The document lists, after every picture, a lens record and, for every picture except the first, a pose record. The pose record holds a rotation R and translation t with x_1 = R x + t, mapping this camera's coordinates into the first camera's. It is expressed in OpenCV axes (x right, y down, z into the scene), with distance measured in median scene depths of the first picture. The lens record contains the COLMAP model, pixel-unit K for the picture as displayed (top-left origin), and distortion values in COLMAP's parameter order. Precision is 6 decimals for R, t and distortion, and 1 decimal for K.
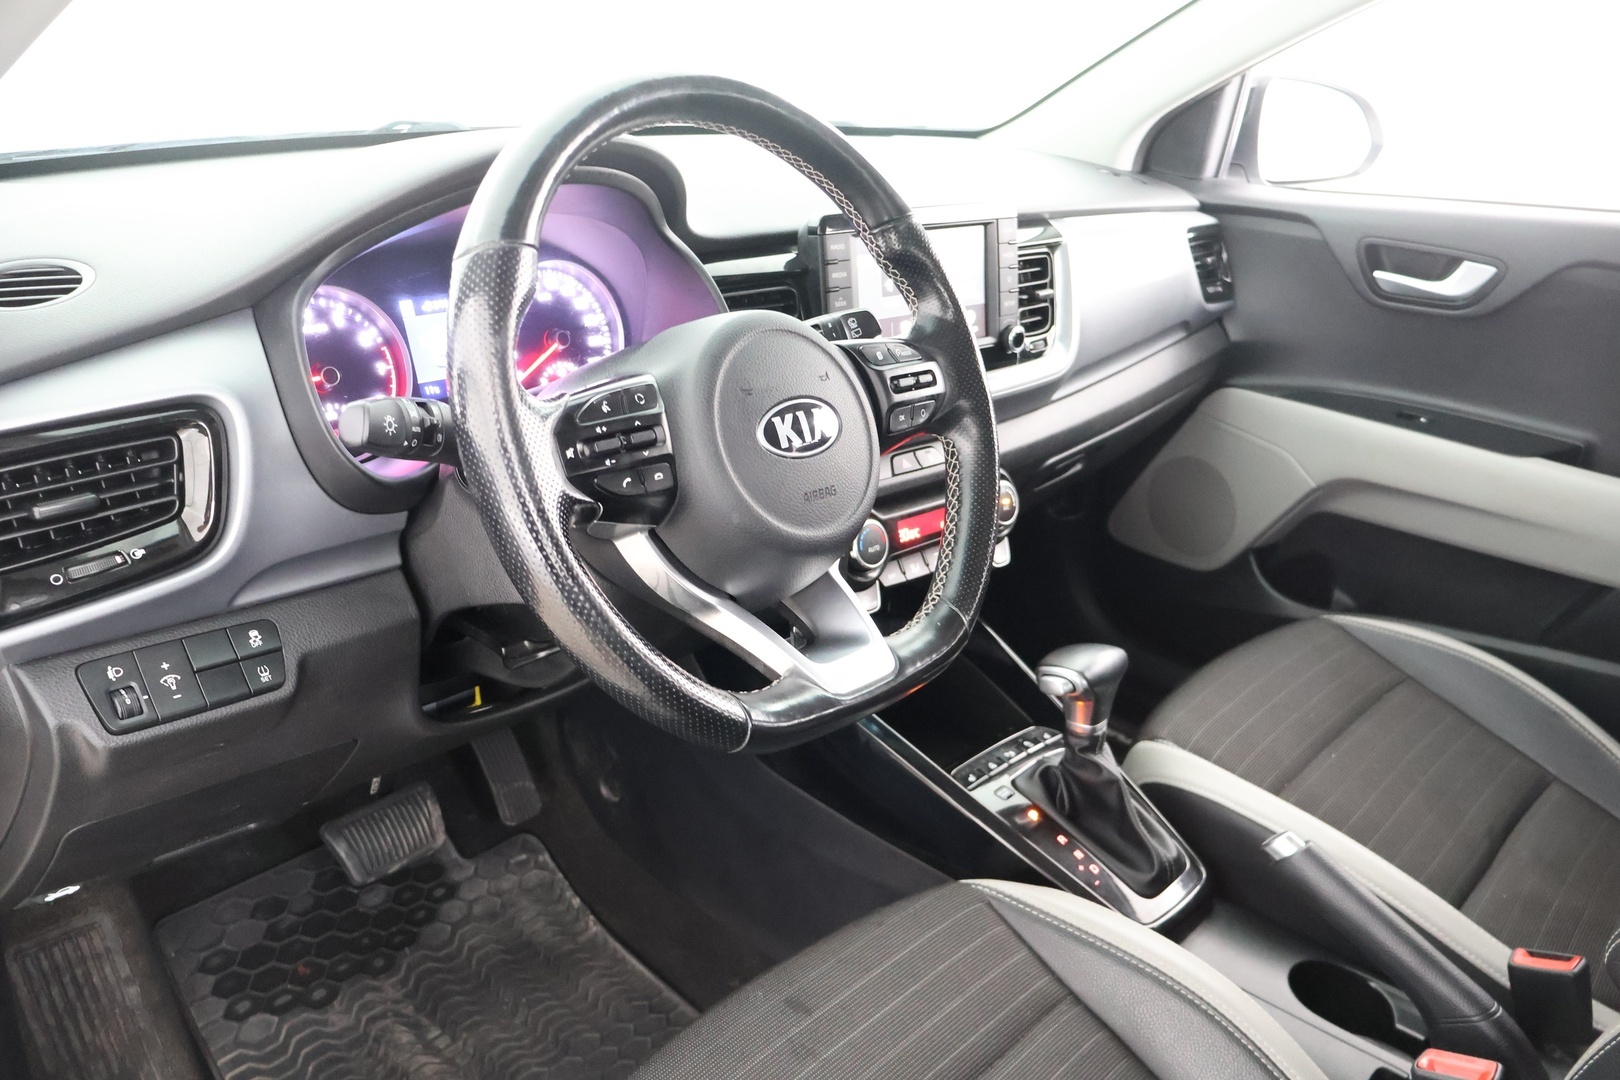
lens RADIAL K [[1354.7, 0, 810.0], [0, 1354.7, 540.0], [0, 0, 1]] dist [-0.005229, 0.001422]
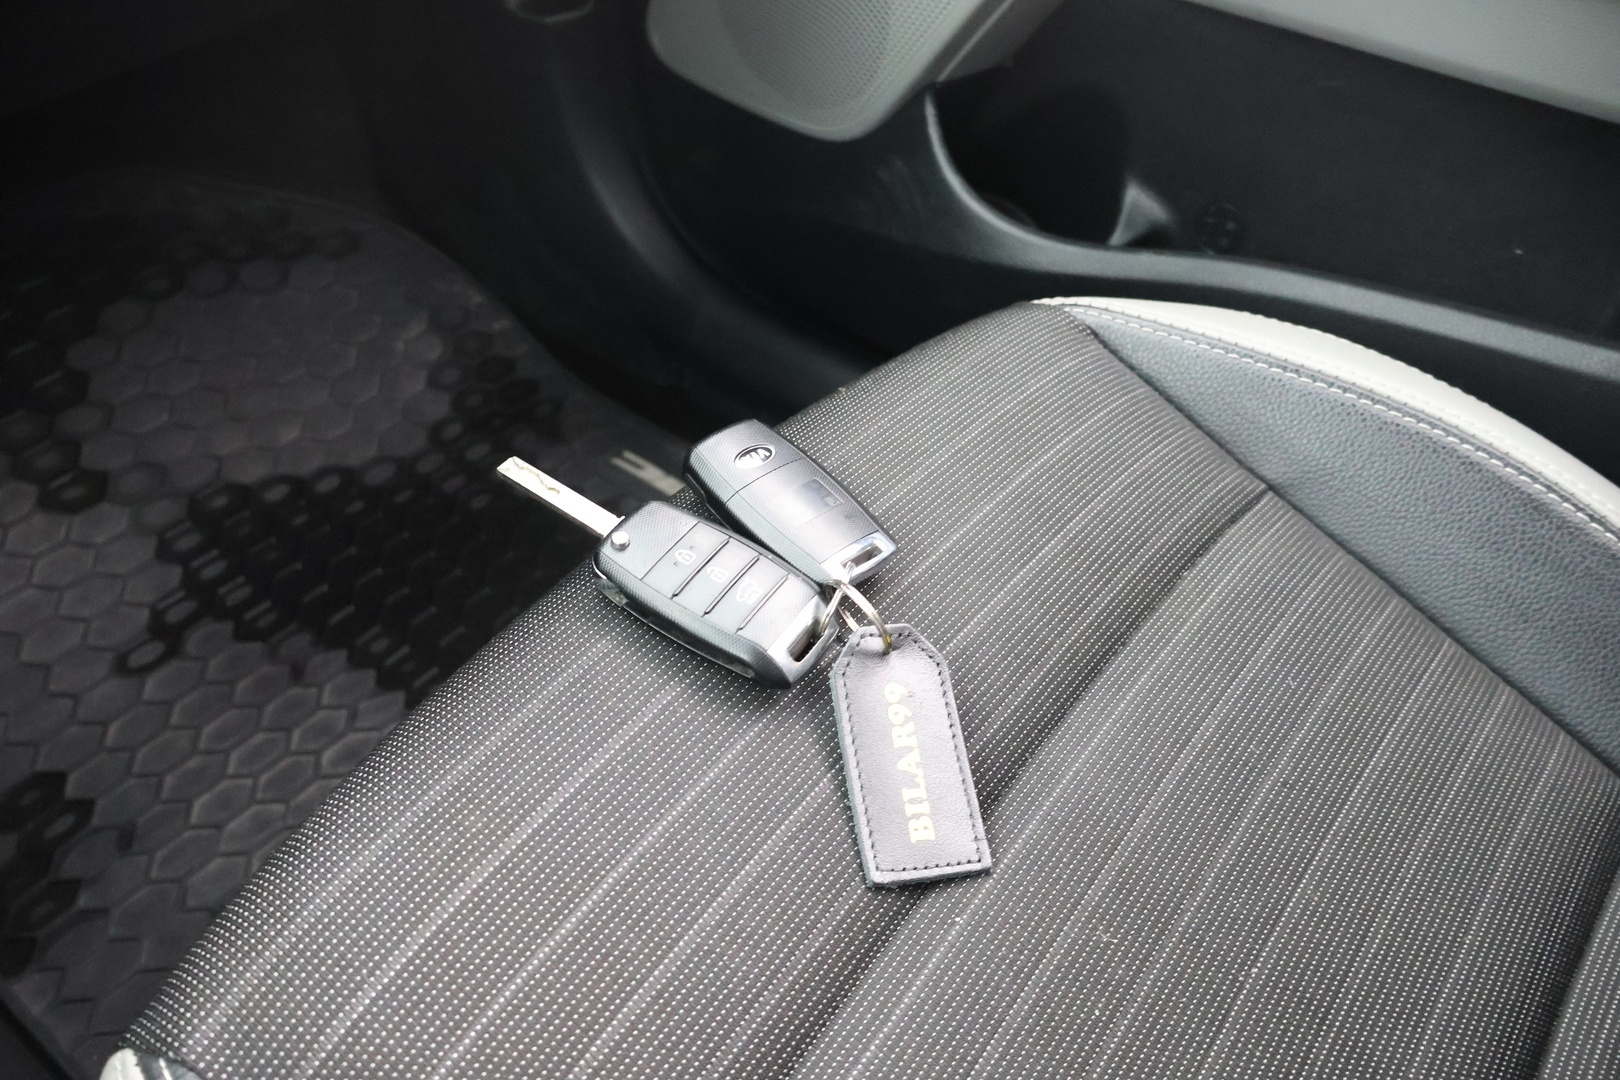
lens RADIAL K [[1354.7, 0, 810.0], [0, 1354.7, 540.0], [0, 0, 1]] dist [-0.005229, 0.001422]
pose [[0.996410, -0.064481, 0.054856, 0.402063], [0.040840, 0.933704, 0.355708, -0.019892], [-0.074156, -0.352190, 0.932986, 0.892307]]
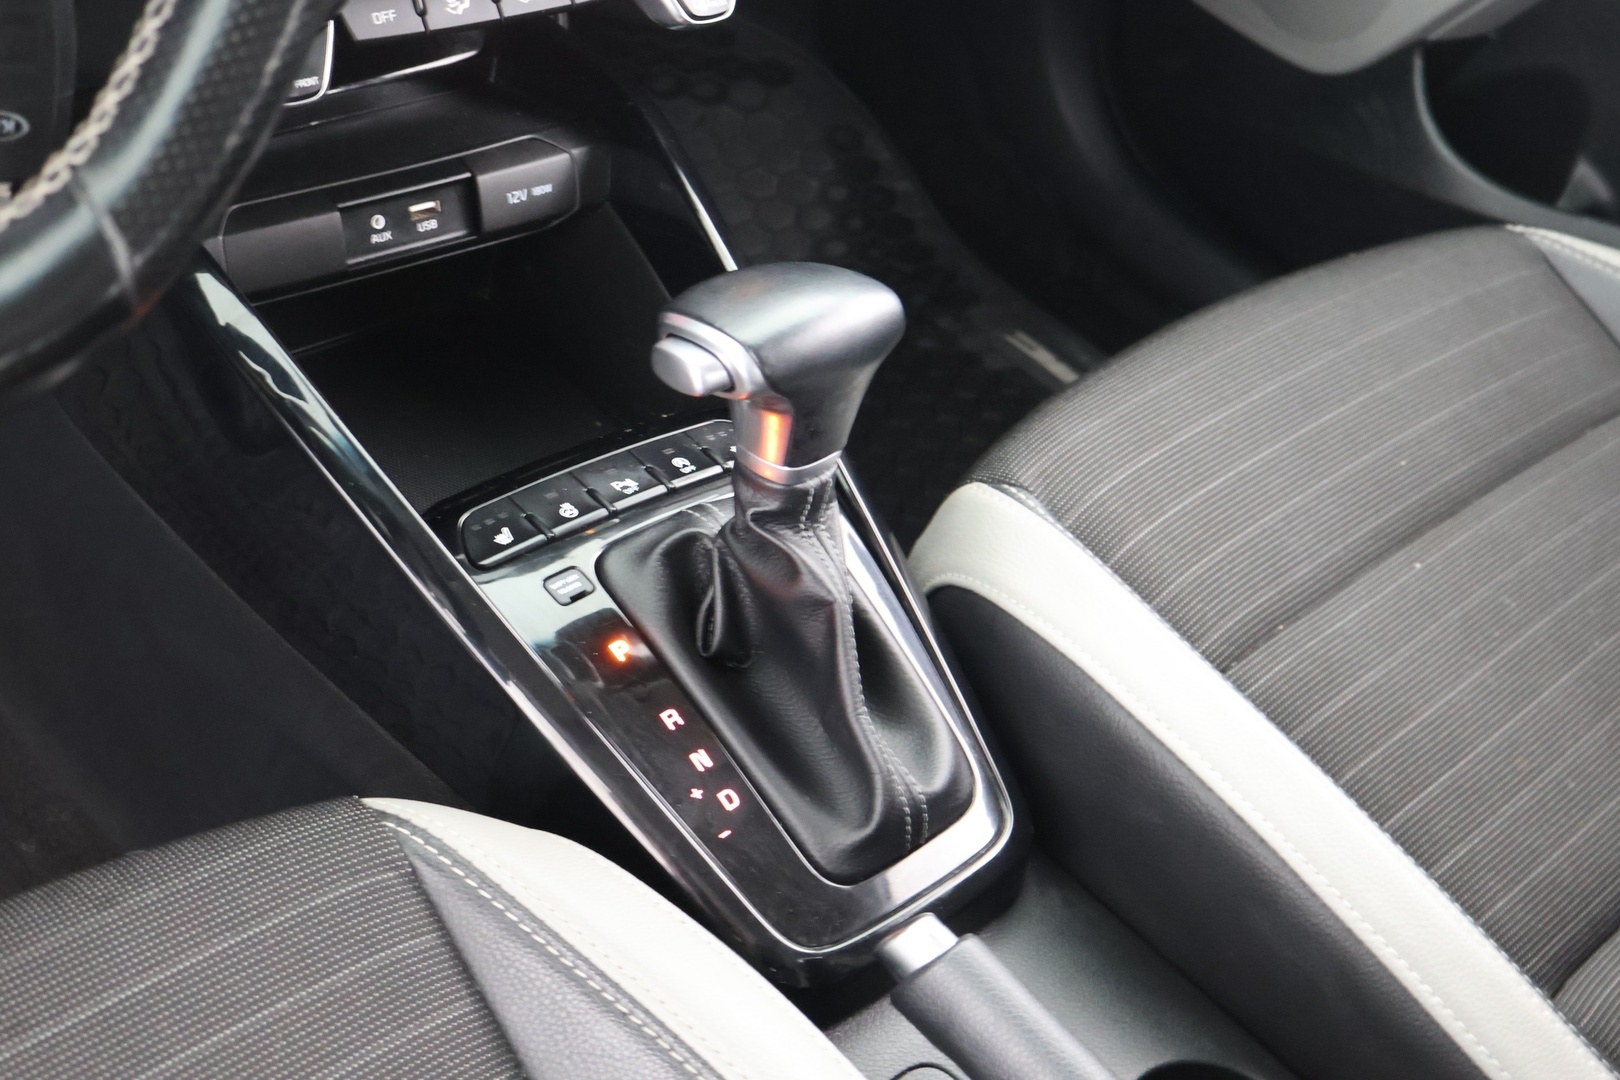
lens RADIAL K [[2290.3, 0, 810.0], [0, 2290.3, 540.0], [0, 0, 1]] dist [0.009230, 0.051472]
pose [[0.988965, 0.145228, 0.029277, 0.192621], [-0.147509, 0.946913, 0.285653, -0.039540], [0.013762, -0.286819, 0.957886, 0.323331]]
